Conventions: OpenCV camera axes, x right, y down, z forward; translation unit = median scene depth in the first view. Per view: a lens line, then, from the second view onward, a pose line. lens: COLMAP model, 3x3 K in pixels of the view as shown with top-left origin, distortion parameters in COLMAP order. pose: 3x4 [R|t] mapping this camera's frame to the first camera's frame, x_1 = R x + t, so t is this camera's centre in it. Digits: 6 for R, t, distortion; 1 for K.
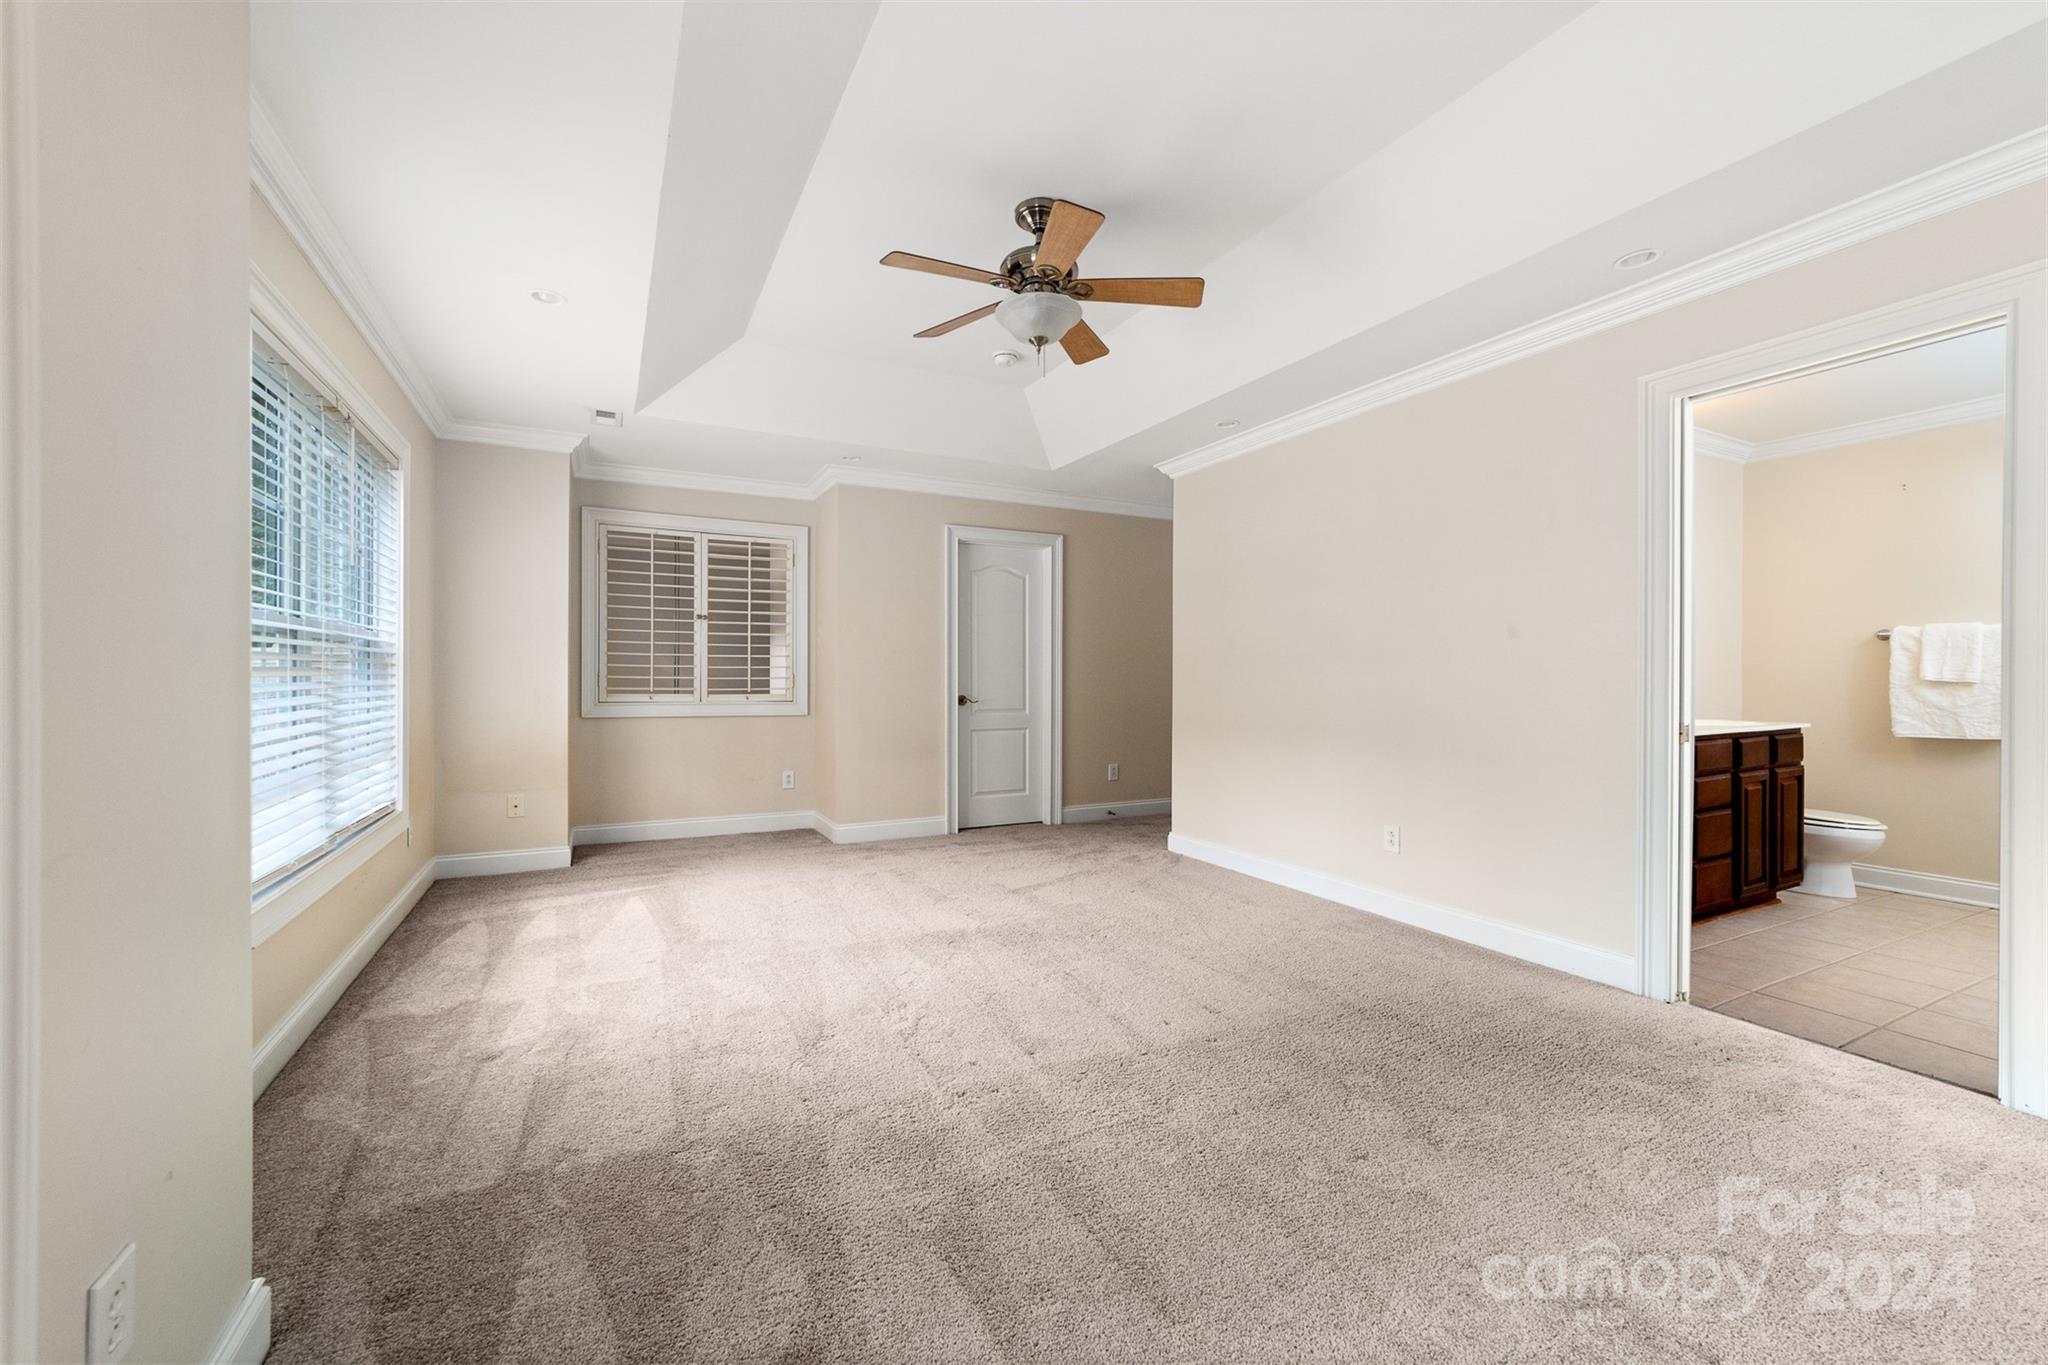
lens RADIAL K [[805.3, 0, 1020.2], [0, 805.3, 682.0], [0, 0, 1]] dist [-0.003431, 0.000364]
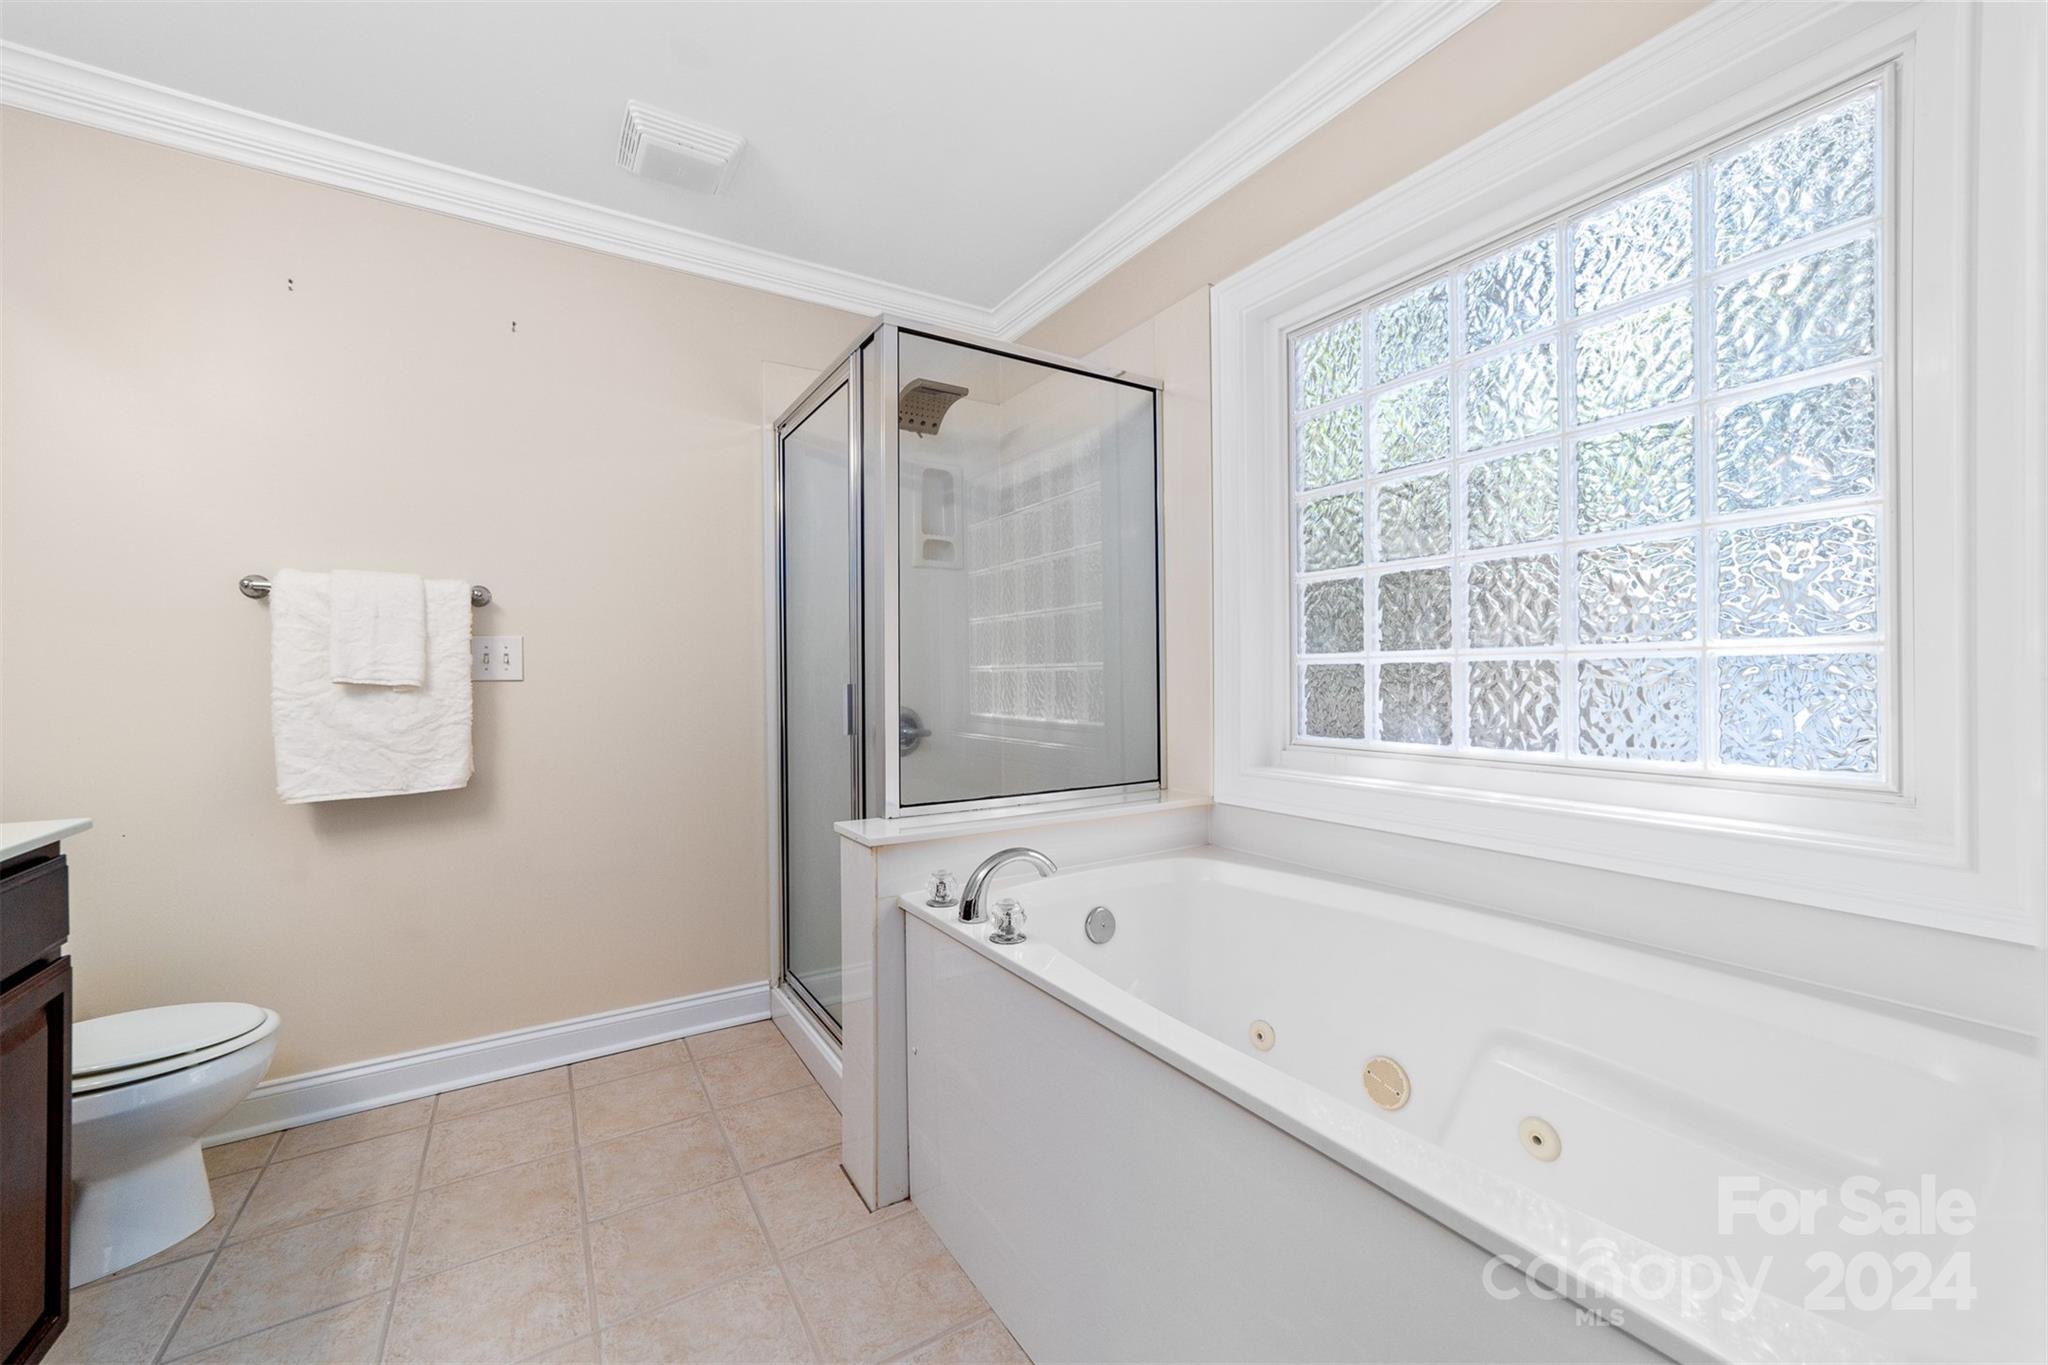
lens RADIAL K [[805.3, 0, 1021.7], [0, 805.3, 677.4], [0, 0, 1]] dist [-0.003431, 0.000364]
pose [[-0.077125, -0.001371, 0.997020, 0.597751], [0.000040, 0.999999, 0.001378, -0.006285], [-0.997021, 0.000147, -0.077125, 0.614968]]
